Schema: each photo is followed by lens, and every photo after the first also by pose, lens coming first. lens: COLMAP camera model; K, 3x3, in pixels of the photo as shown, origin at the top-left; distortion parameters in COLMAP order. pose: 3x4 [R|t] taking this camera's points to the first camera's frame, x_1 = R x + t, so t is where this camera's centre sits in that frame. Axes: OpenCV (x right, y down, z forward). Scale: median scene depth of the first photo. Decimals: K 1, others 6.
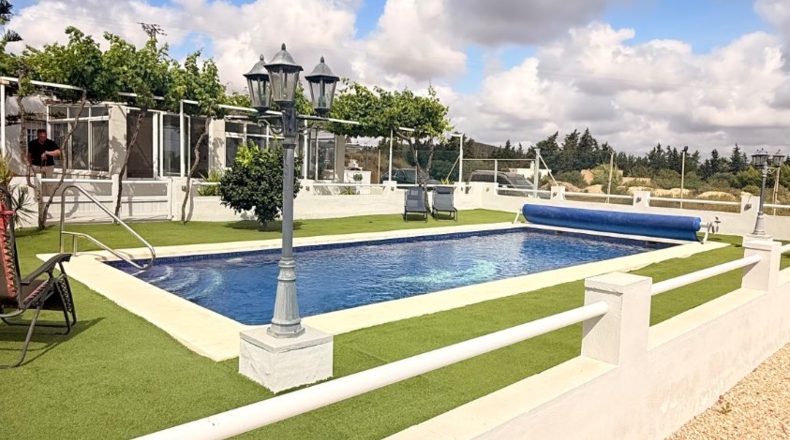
lens RADIAL K [[562.7, 0, 395.0], [0, 562.7, 220.0], [0, 0, 1]] dist [-0.003915, 0.000425]
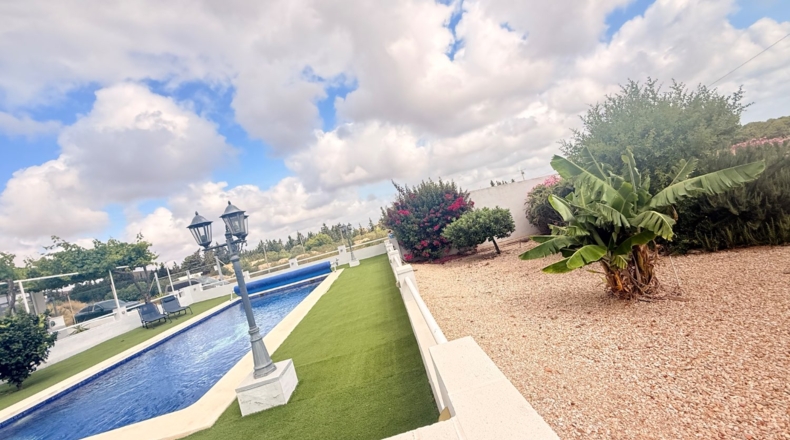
lens RADIAL K [[319.5, 0, 395.0], [0, 319.5, 220.0], [0, 0, 1]] dist [-0.000815, 0.000303]
pose [[0.631210, -0.195659, 0.750528, -0.134197], [0.342855, 0.938371, -0.043720, -0.009697], [-0.695719, 0.284918, 0.659391, 0.003218]]
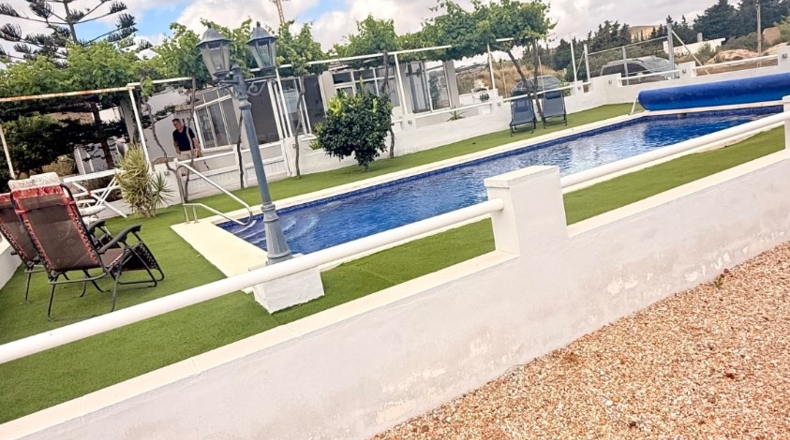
lens RADIAL K [[562.7, 0, 395.0], [0, 562.7, 220.0], [0, 0, 1]] dist [-0.003915, 0.000425]
pose [[0.942264, -0.150613, -0.299090, 0.095452], [0.188255, 0.976898, 0.101147, 0.008338], [0.276946, -0.151612, 0.948849, -0.010747]]
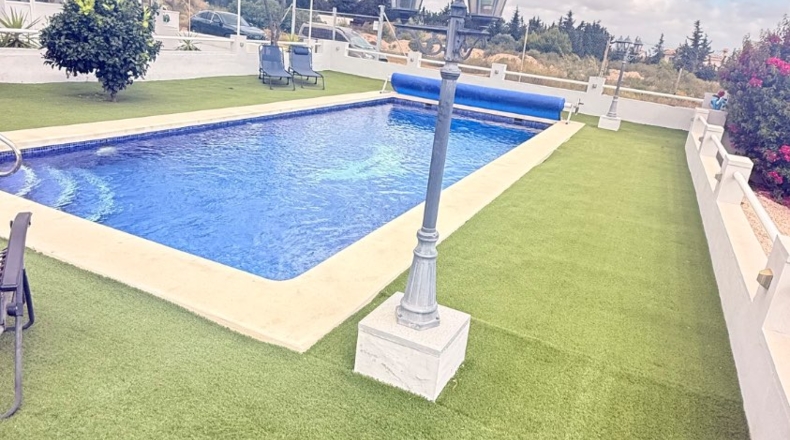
lens RADIAL K [[562.7, 0, 395.0], [0, 562.7, 220.0], [0, 0, 1]] dist [-0.003915, 0.000425]
pose [[0.932279, -0.050437, 0.358207, -0.118692], [-0.046289, 0.965458, 0.256413, -0.031199], [-0.358767, -0.255629, 0.897742, 0.082026]]
